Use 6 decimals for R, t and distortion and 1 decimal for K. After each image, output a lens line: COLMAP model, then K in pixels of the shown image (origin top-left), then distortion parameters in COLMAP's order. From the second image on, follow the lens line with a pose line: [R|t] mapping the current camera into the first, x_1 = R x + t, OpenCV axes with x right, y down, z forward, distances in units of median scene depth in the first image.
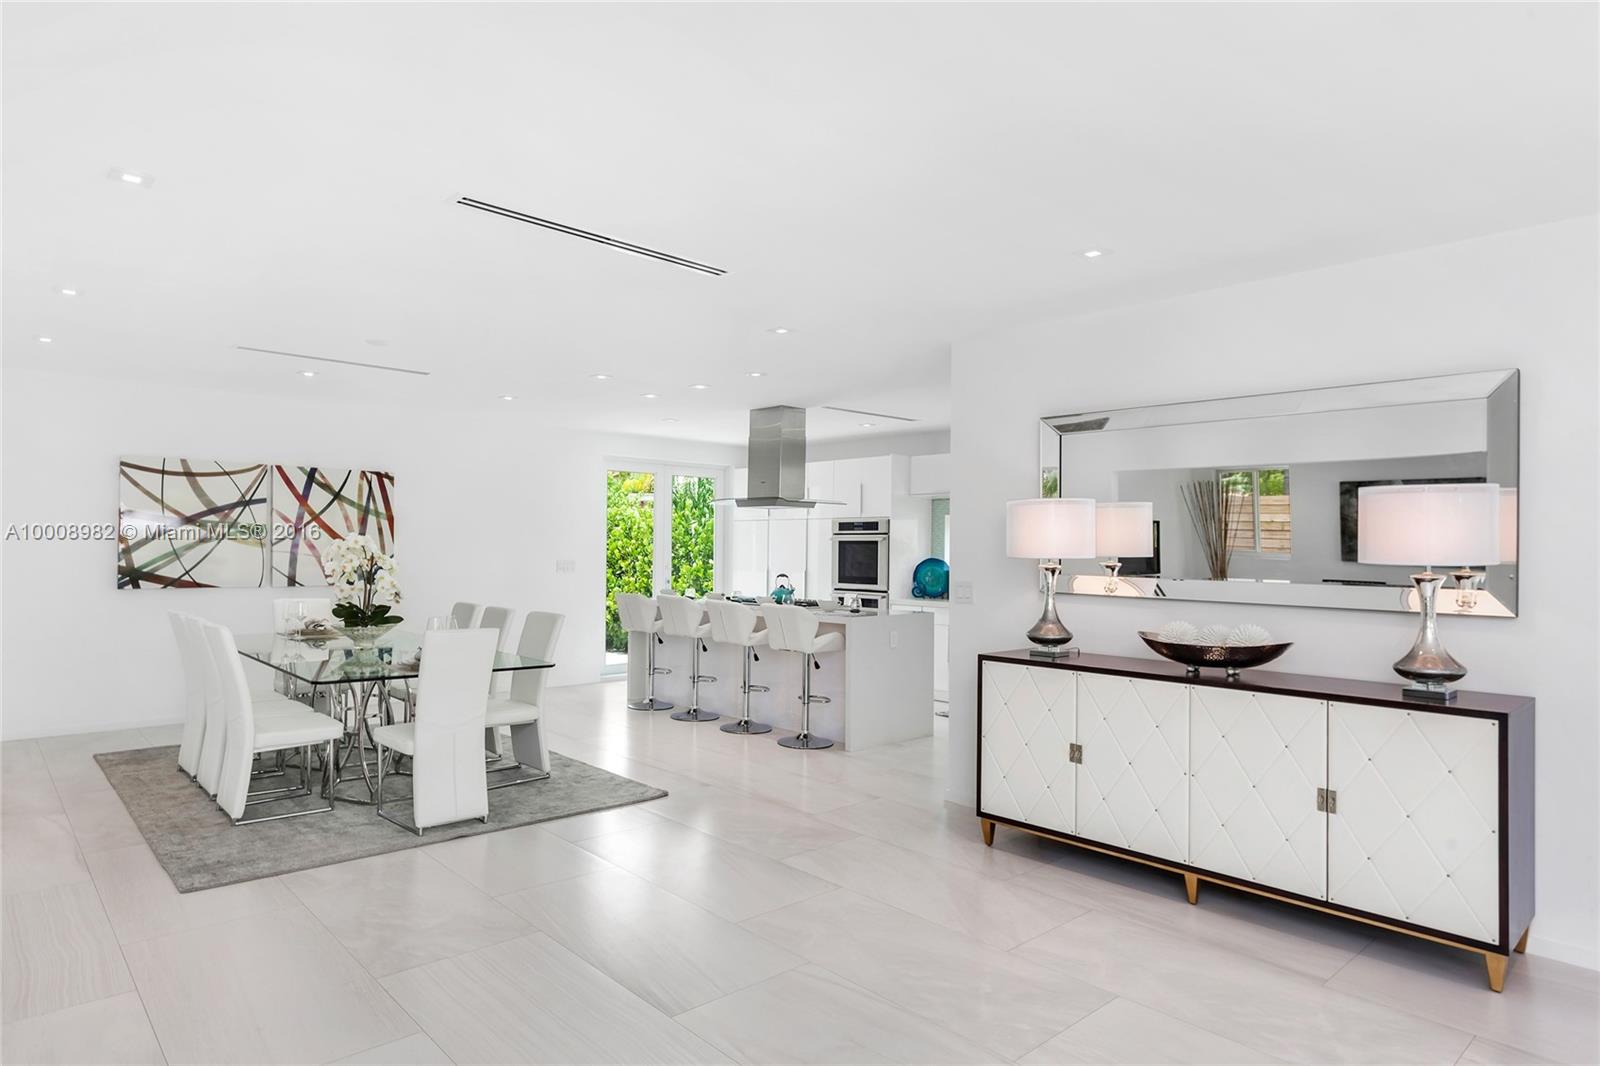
lens RADIAL K [[903.9, 0, 800.0], [0, 903.9, 533.0], [0, 0, 1]] dist [0.000665, -0.000118]
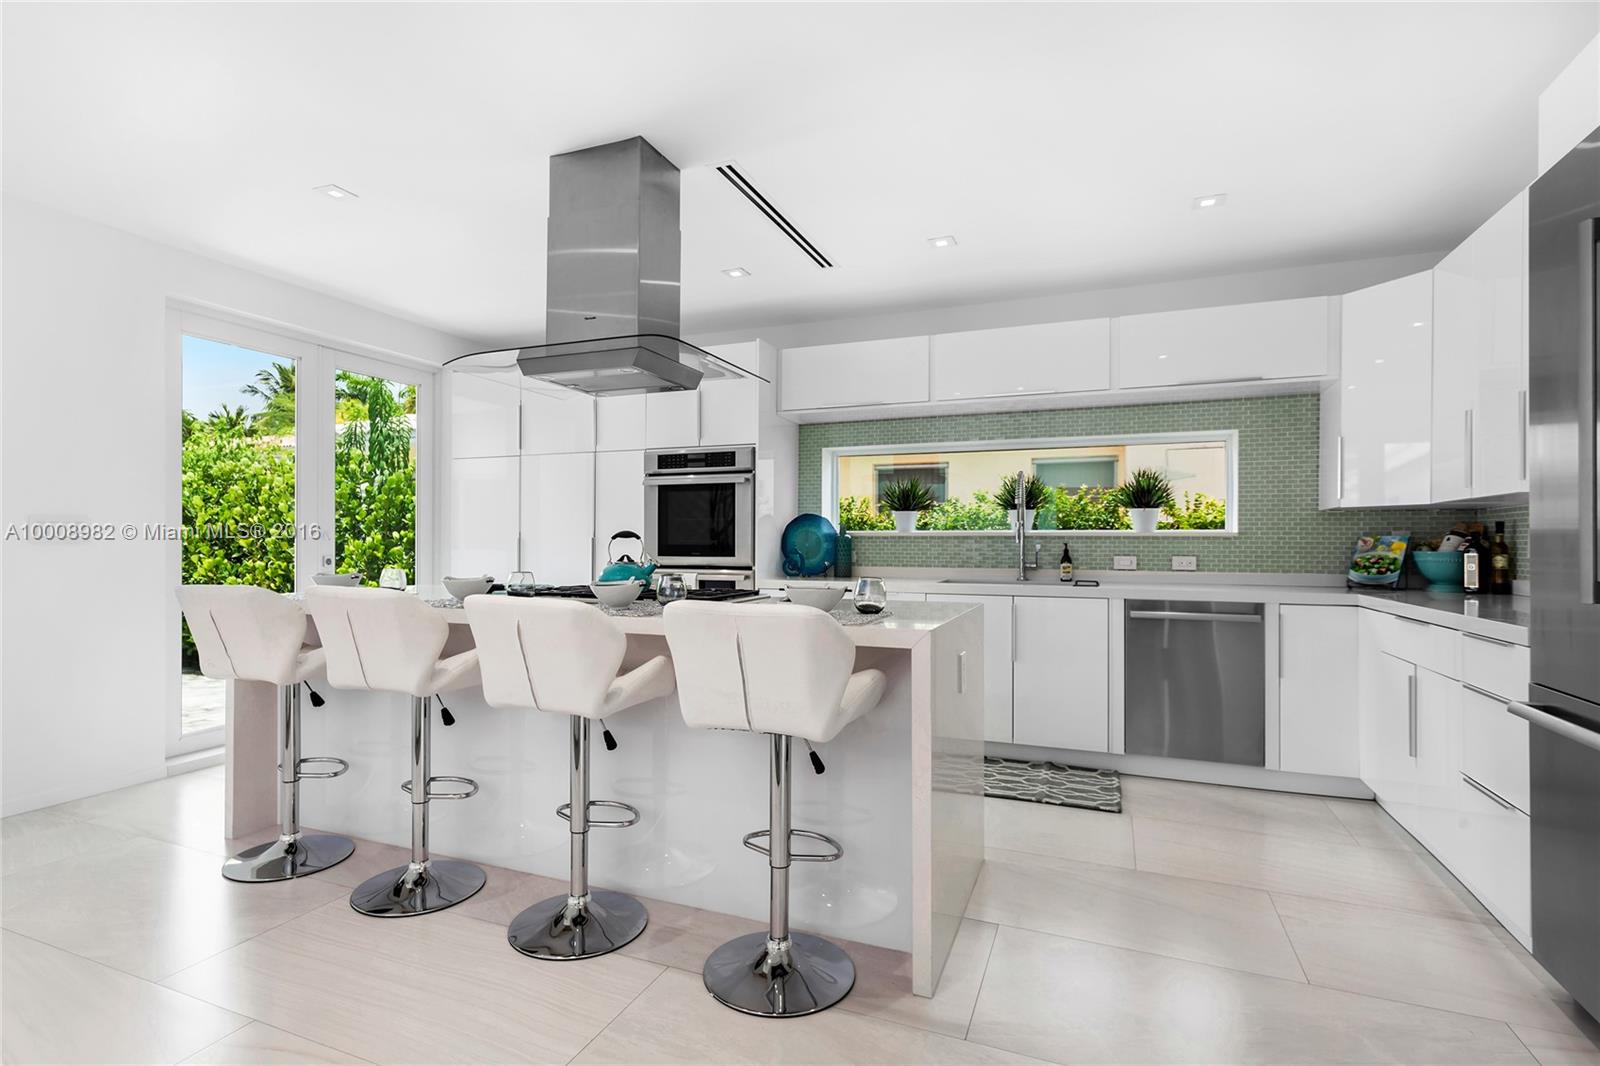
lens RADIAL K [[767.0, 0, 795.8], [0, 767.0, 540.7], [0, 0, 1]] dist [0.012718, -0.009696]
pose [[0.916133, -0.011711, 0.400703, -0.078985], [0.002773, 0.999734, 0.022880, 0.034098], [-0.400864, -0.019850, 0.915922, 0.498153]]
